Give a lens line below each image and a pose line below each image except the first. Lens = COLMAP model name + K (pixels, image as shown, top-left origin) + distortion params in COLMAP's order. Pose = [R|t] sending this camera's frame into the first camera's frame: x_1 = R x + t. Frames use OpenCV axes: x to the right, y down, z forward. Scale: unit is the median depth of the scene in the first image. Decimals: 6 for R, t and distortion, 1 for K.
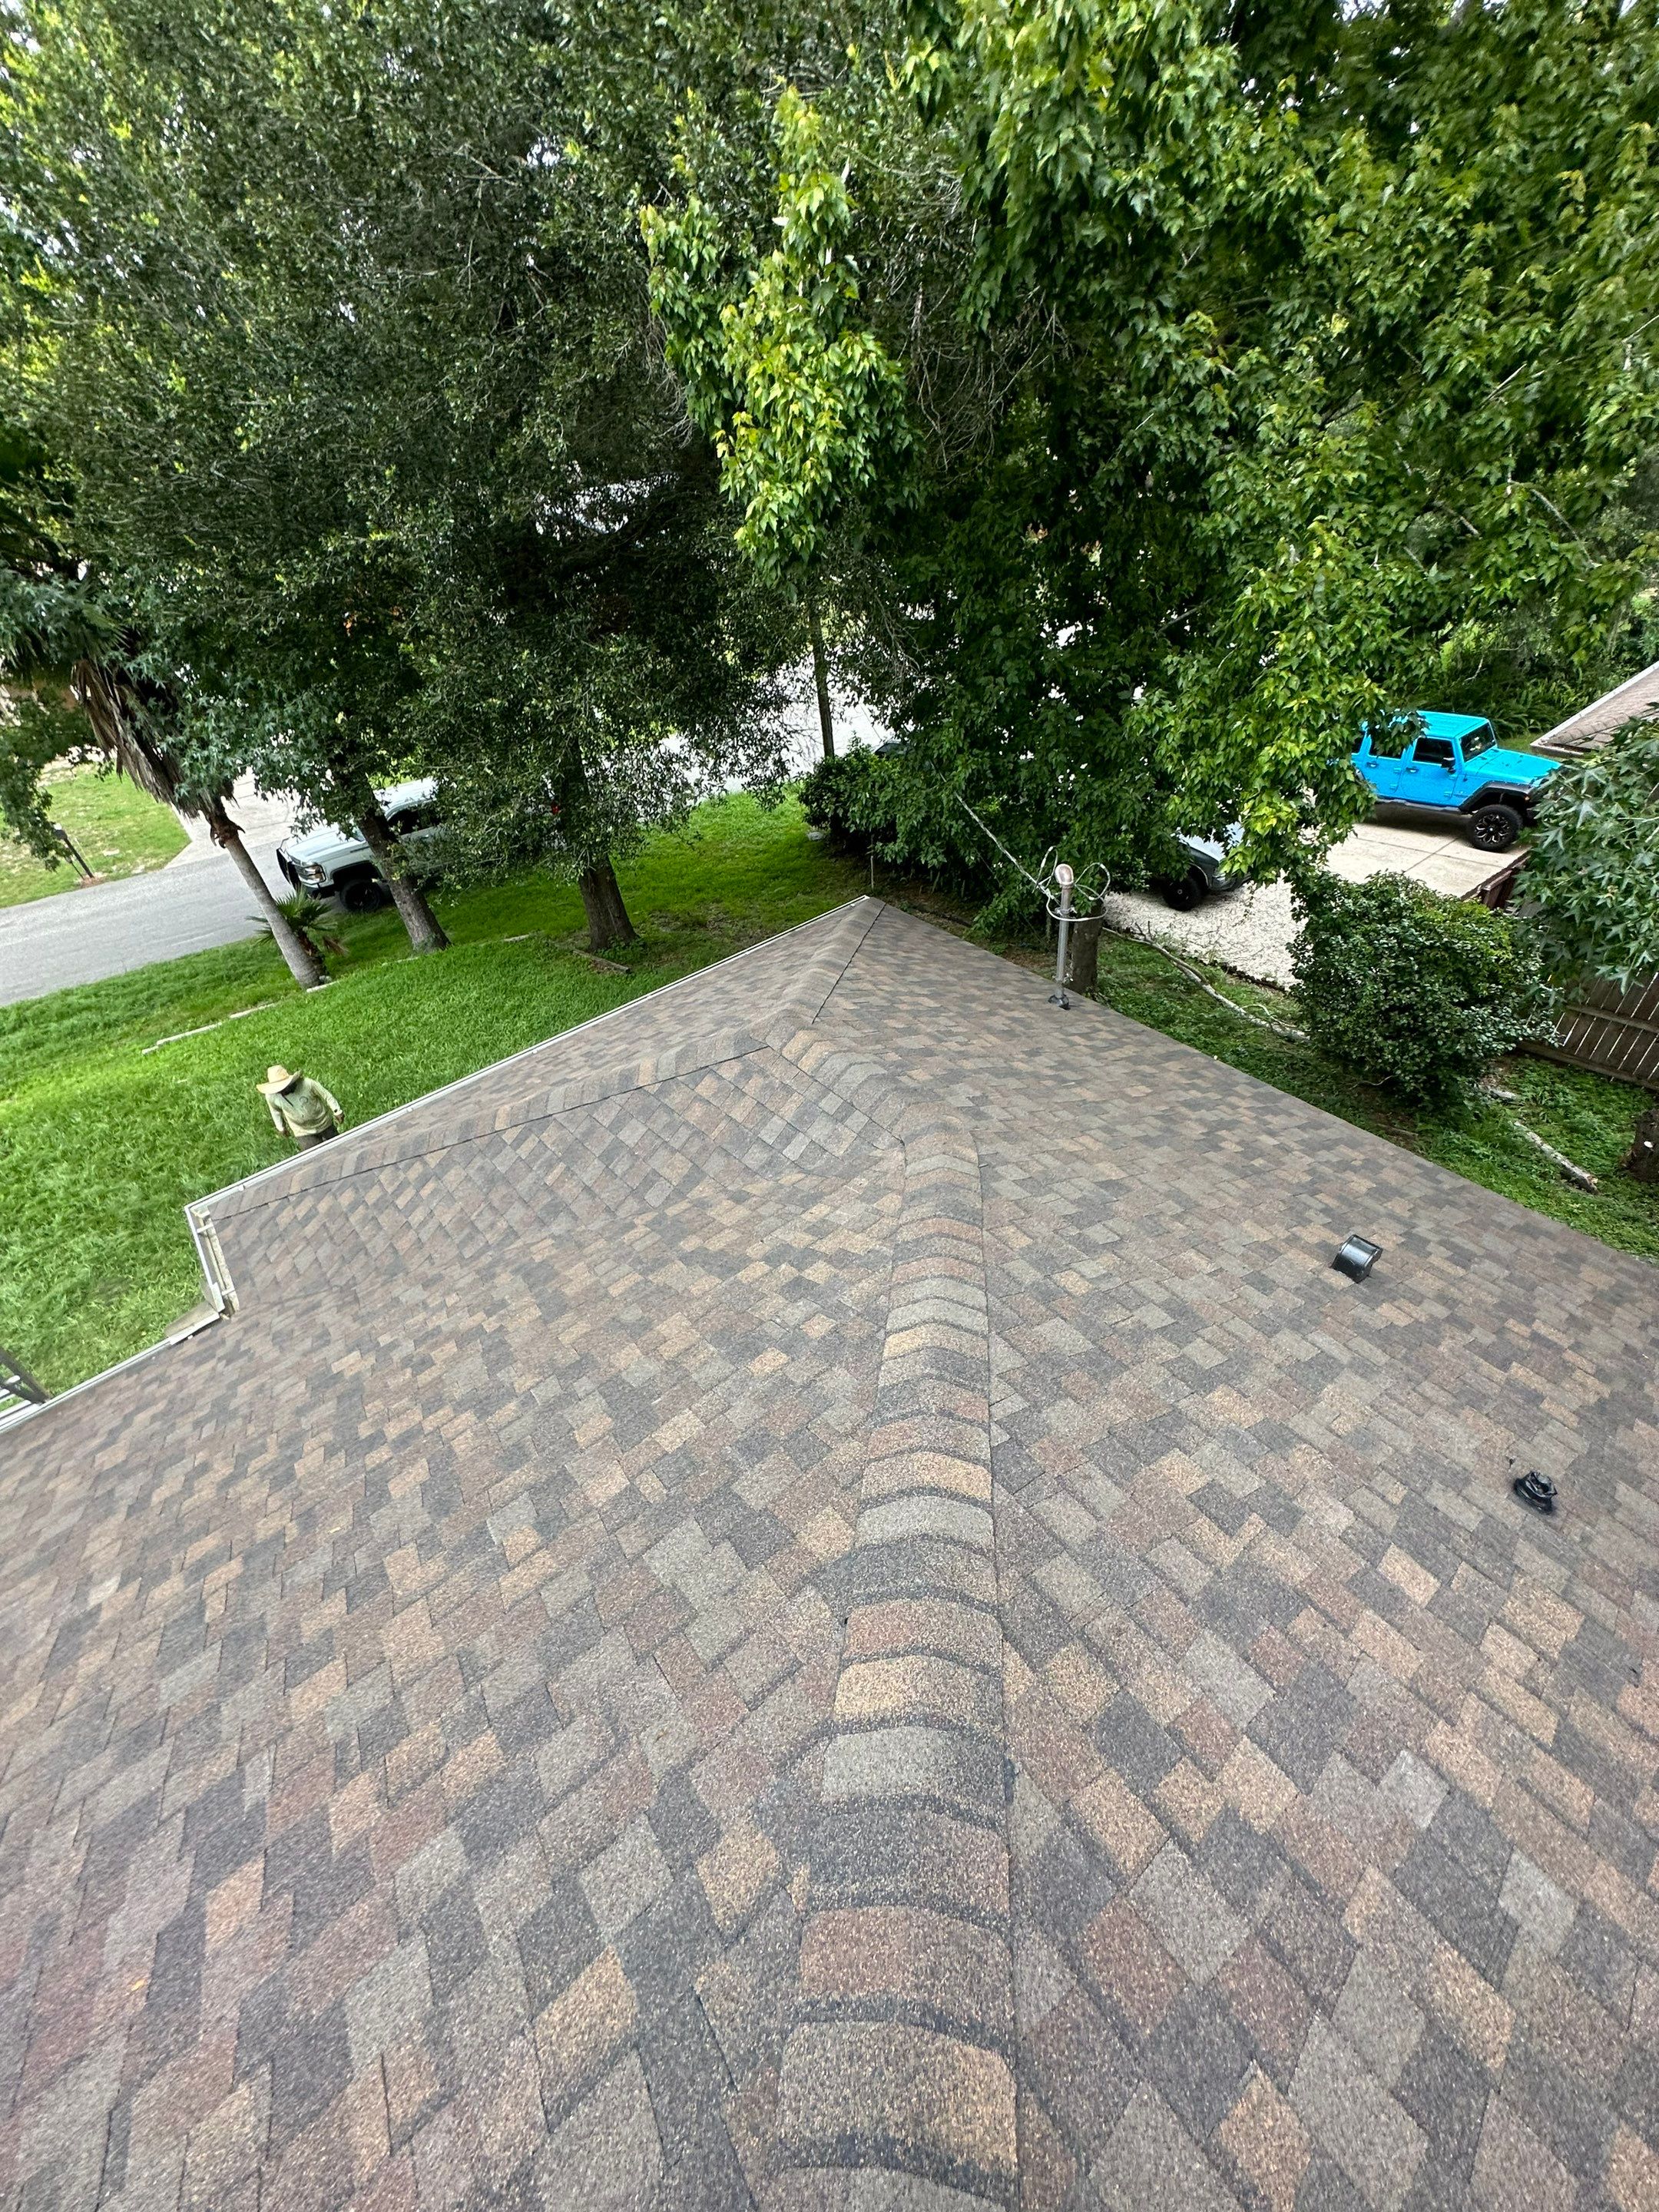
lens RADIAL K [[904.1, 0, 824.9], [0, 904.1, 1116.2], [0, 0, 1]] dist [0.002509, -0.000087]
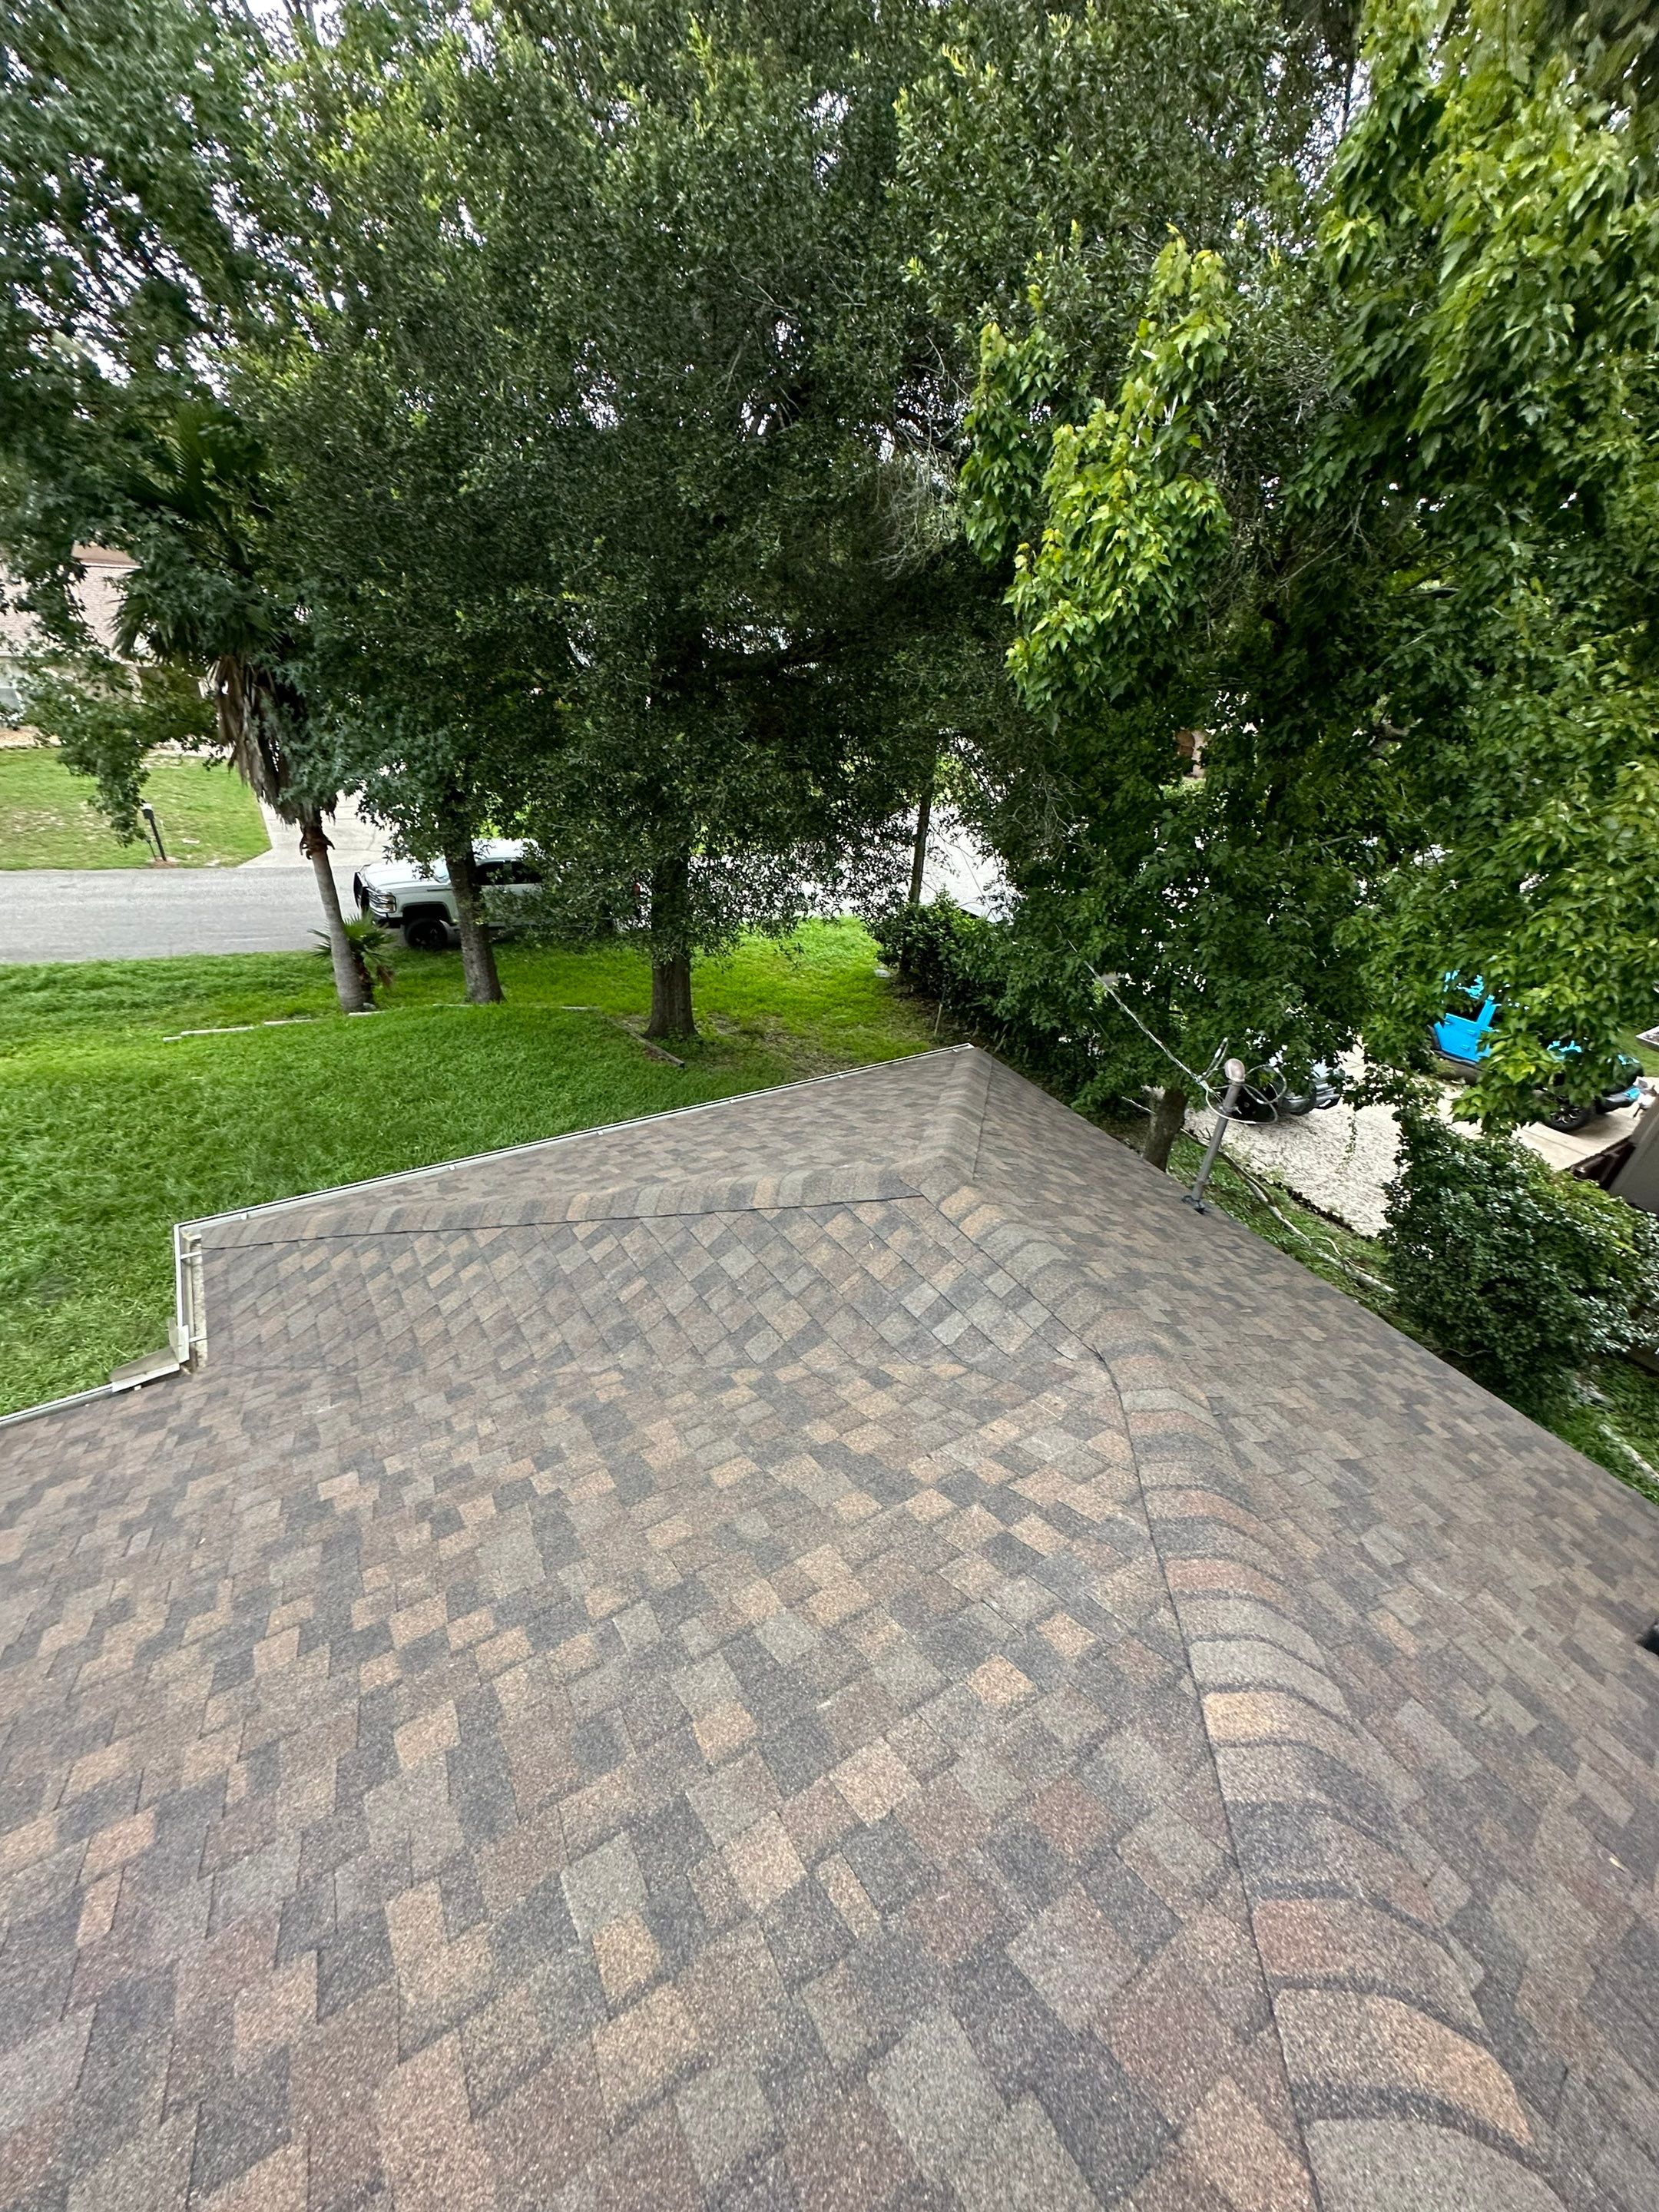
lens RADIAL K [[901.4, 0, 829.5], [0, 901.4, 1106.0], [0, 0, 1]] dist [0.001092, 0.000296]
pose [[0.977572, 0.210602, -0.000030, -0.149179], [-0.208139, 0.966117, -0.152630, -0.010638], [-0.032115, 0.149213, 0.988283, 0.138362]]
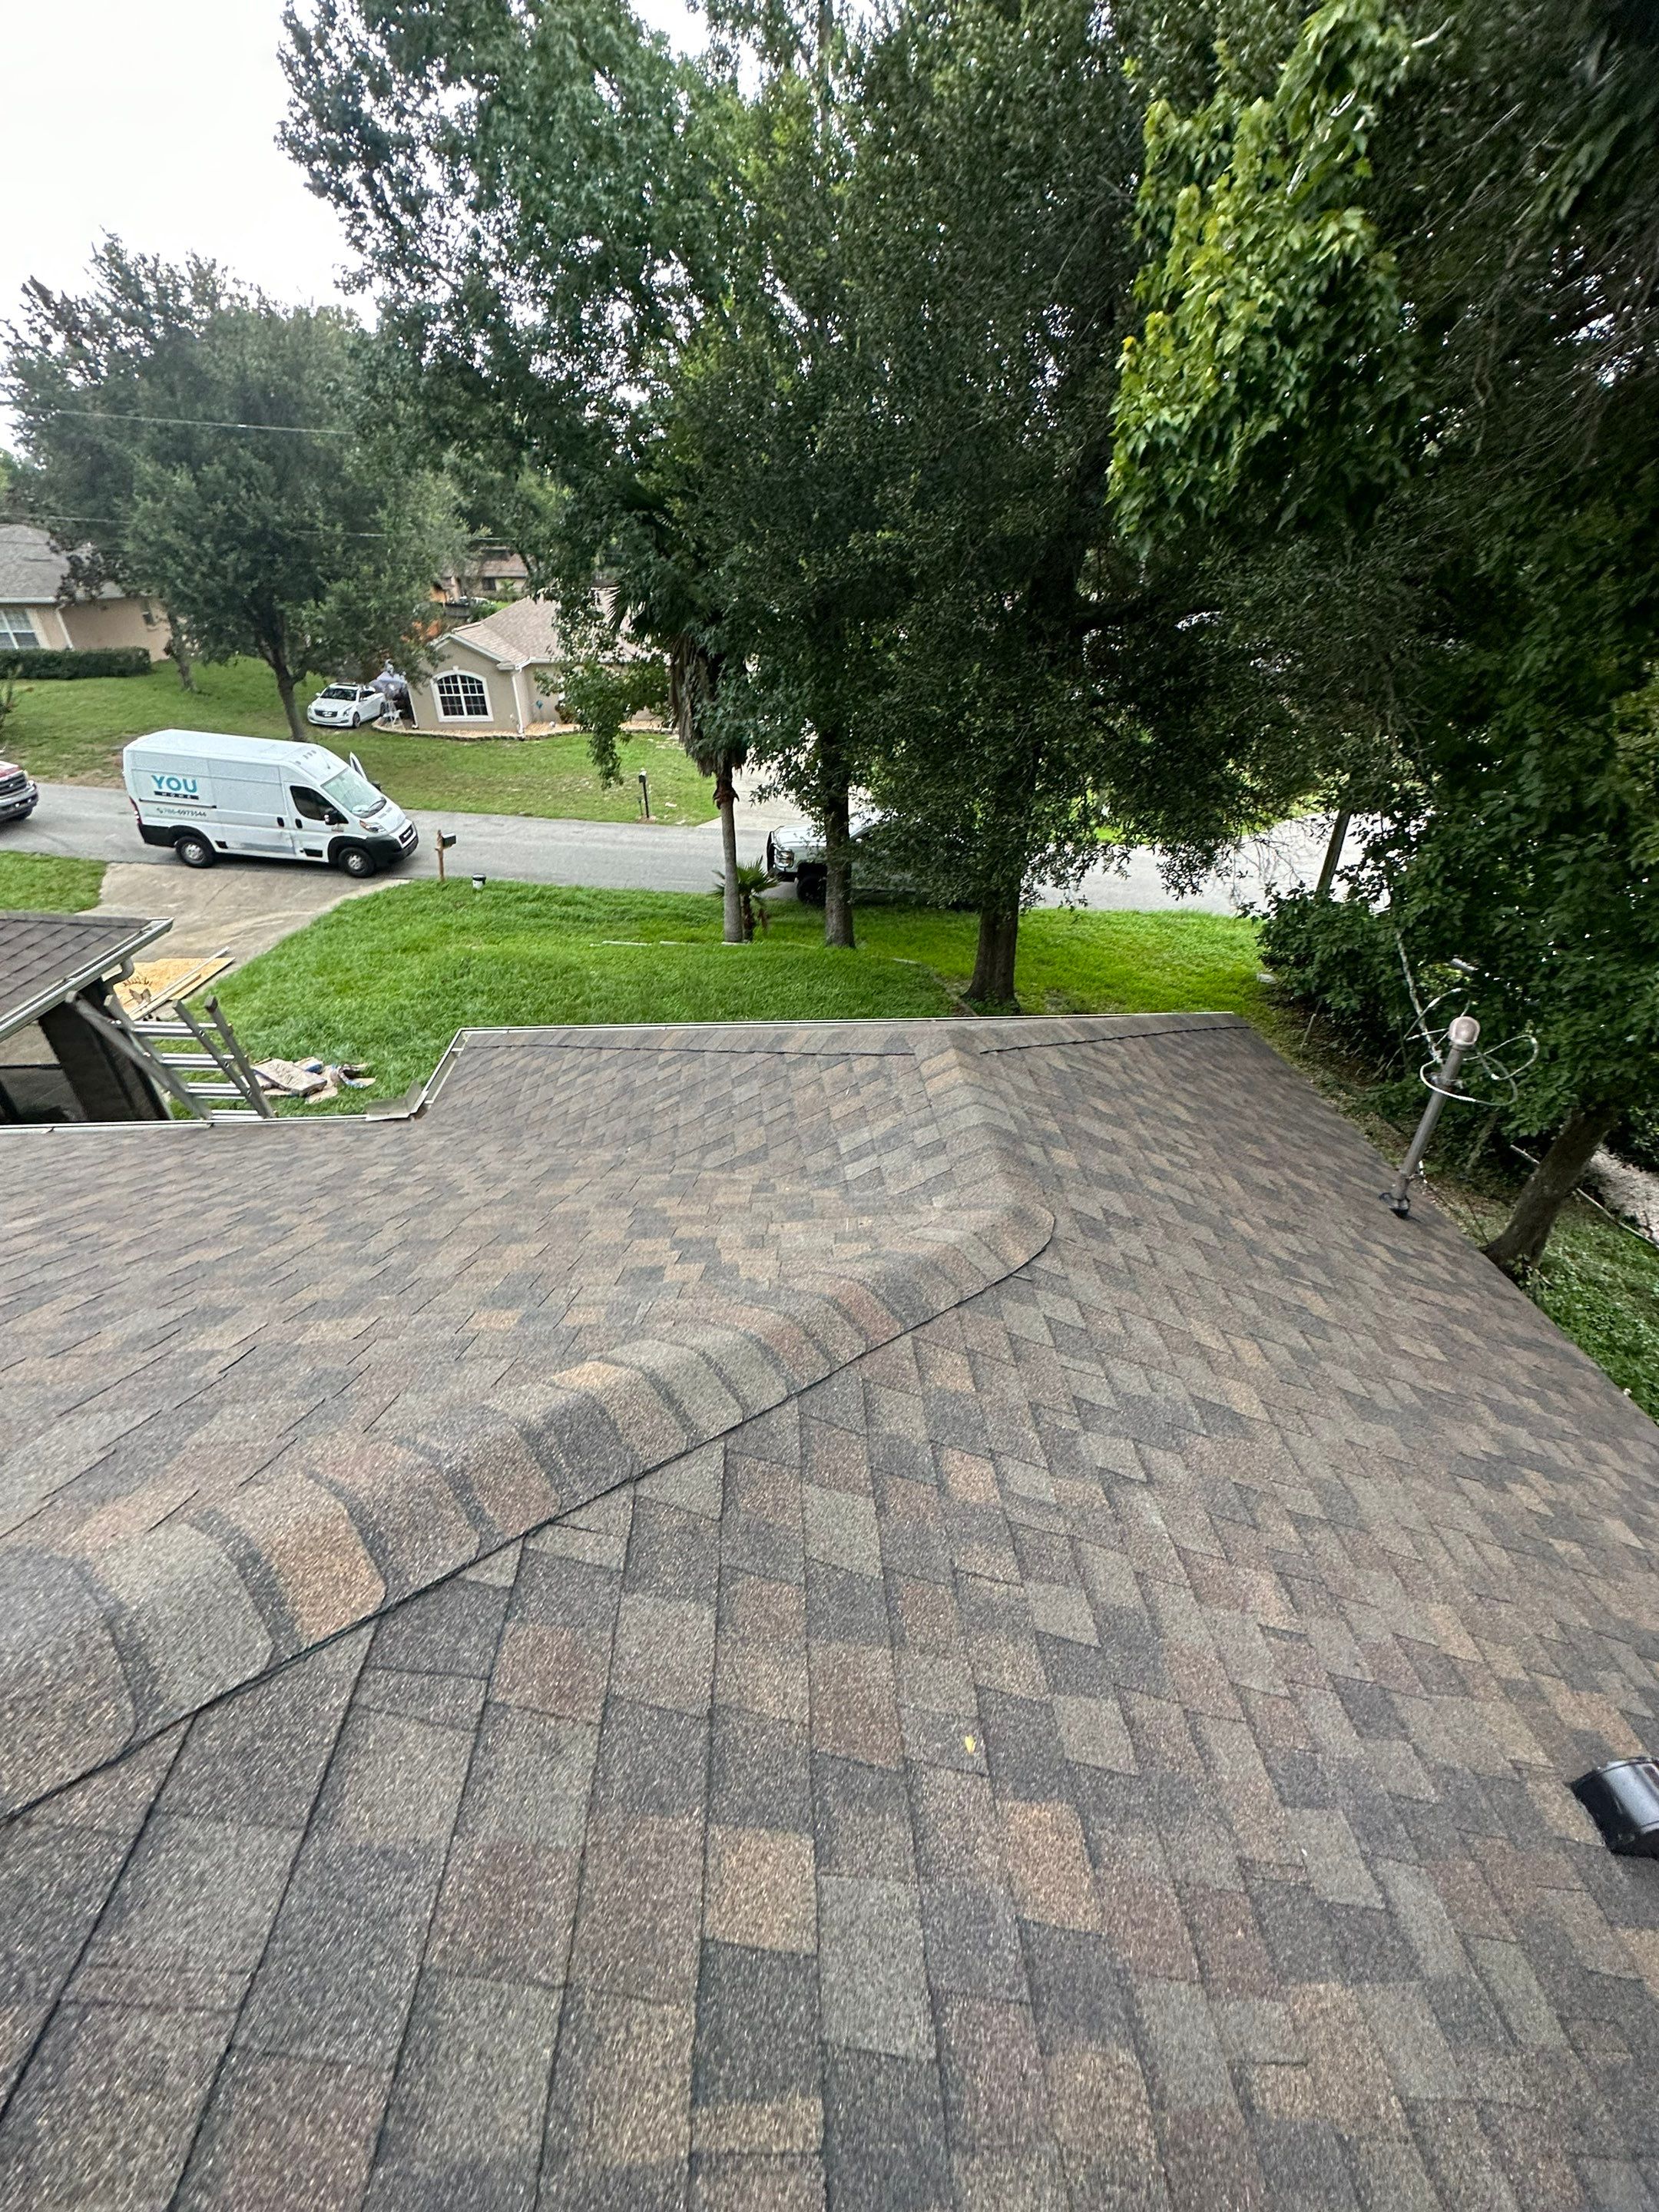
lens RADIAL K [[905.5, 0, 818.6], [0, 905.5, 1095.5], [0, 0, 1]] dist [-0.000734, 0.000173]
pose [[0.819558, 0.383575, -0.425669, 0.202858], [-0.432938, 0.901167, -0.021501, 0.009068], [0.375352, 0.201910, 0.904623, 0.222027]]
